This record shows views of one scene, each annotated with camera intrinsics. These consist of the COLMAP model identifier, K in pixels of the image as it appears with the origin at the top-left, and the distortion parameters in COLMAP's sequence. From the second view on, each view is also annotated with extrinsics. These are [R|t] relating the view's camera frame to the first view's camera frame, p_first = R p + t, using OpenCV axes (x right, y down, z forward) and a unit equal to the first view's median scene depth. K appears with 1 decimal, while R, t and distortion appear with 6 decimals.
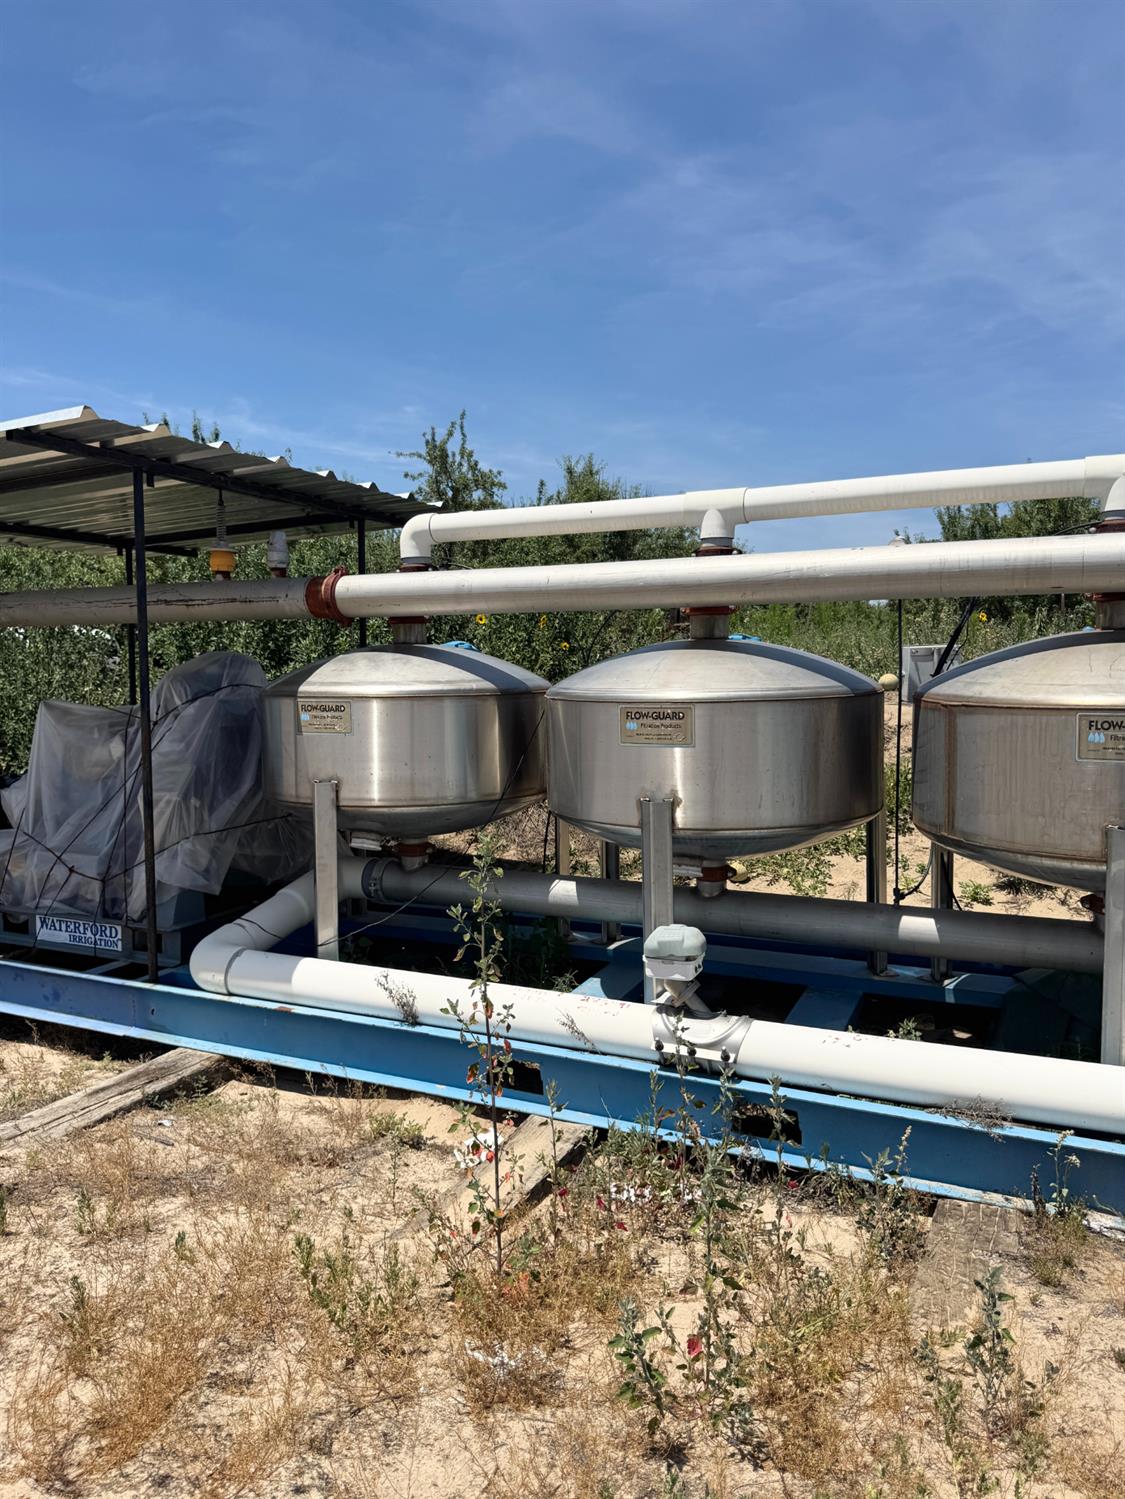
lens RADIAL K [[1045.8, 0, 562.5], [0, 1045.8, 749.5], [0, 0, 1]] dist [-0.001723, -0.000282]
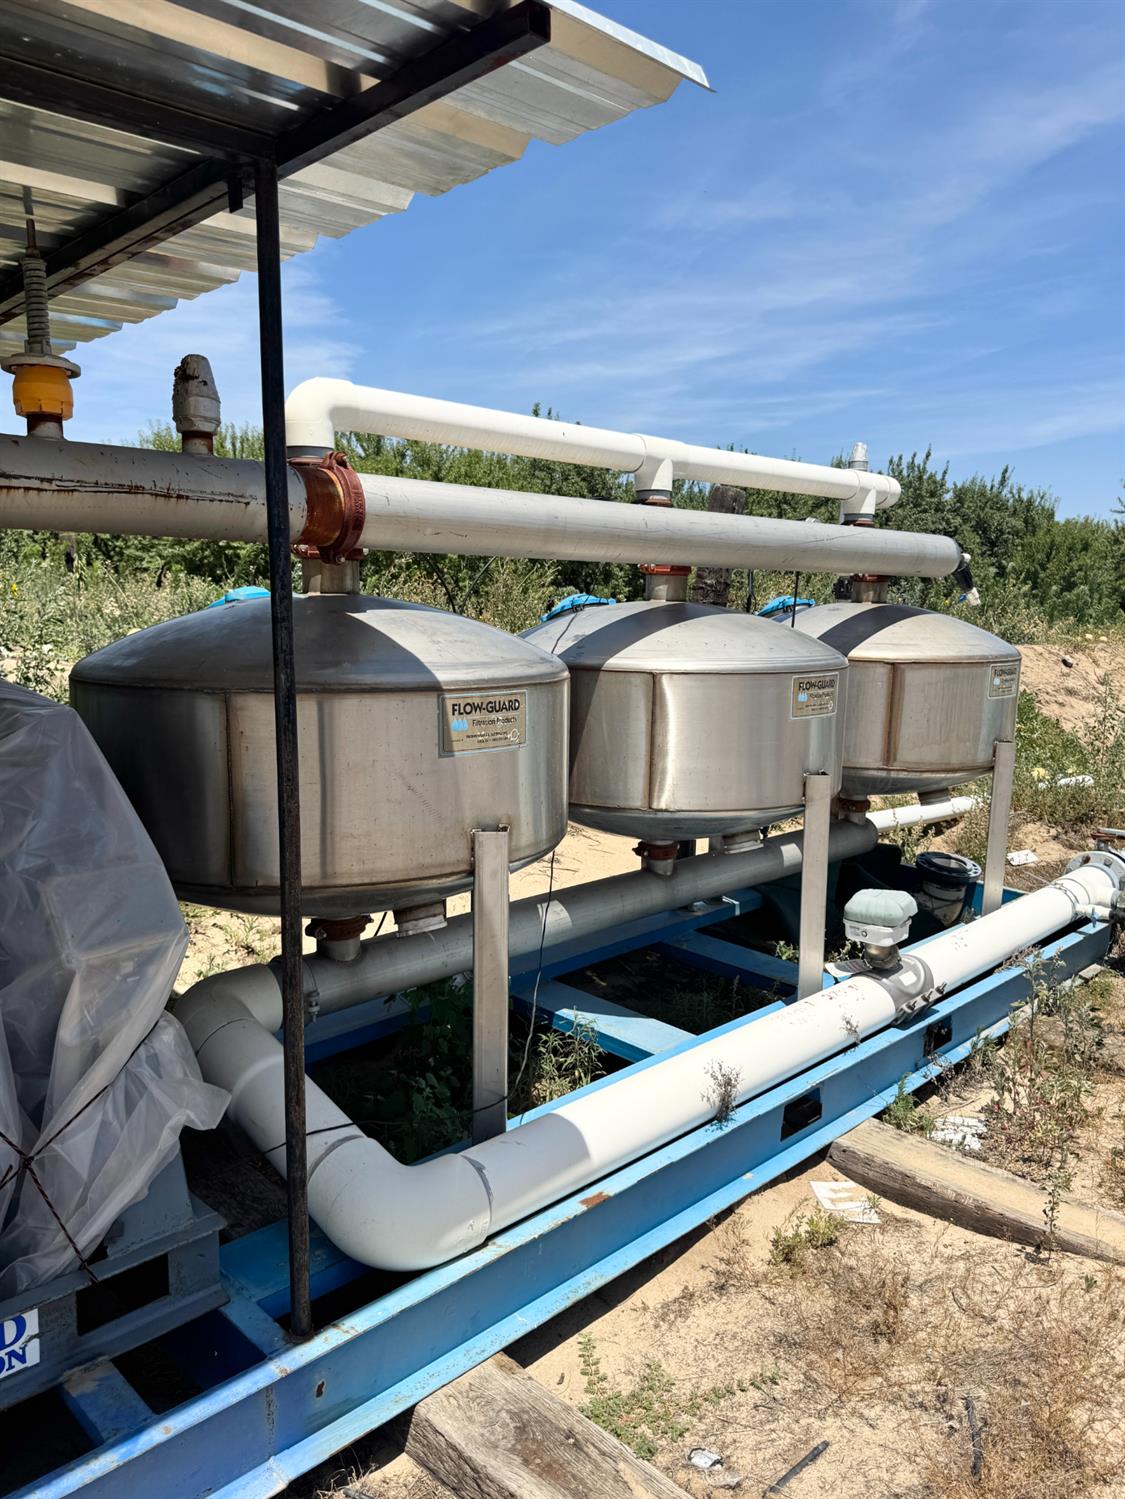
lens RADIAL K [[1074.2, 0, 505.8], [0, 1074.2, 754.6], [0, 0, 1]] dist [-0.001375, 0.000284]
pose [[0.380787, -0.113729, 0.917642, -0.744699], [0.068961, 0.993136, 0.094469, -0.065621], [-0.922088, 0.027309, 0.386016, 0.715048]]
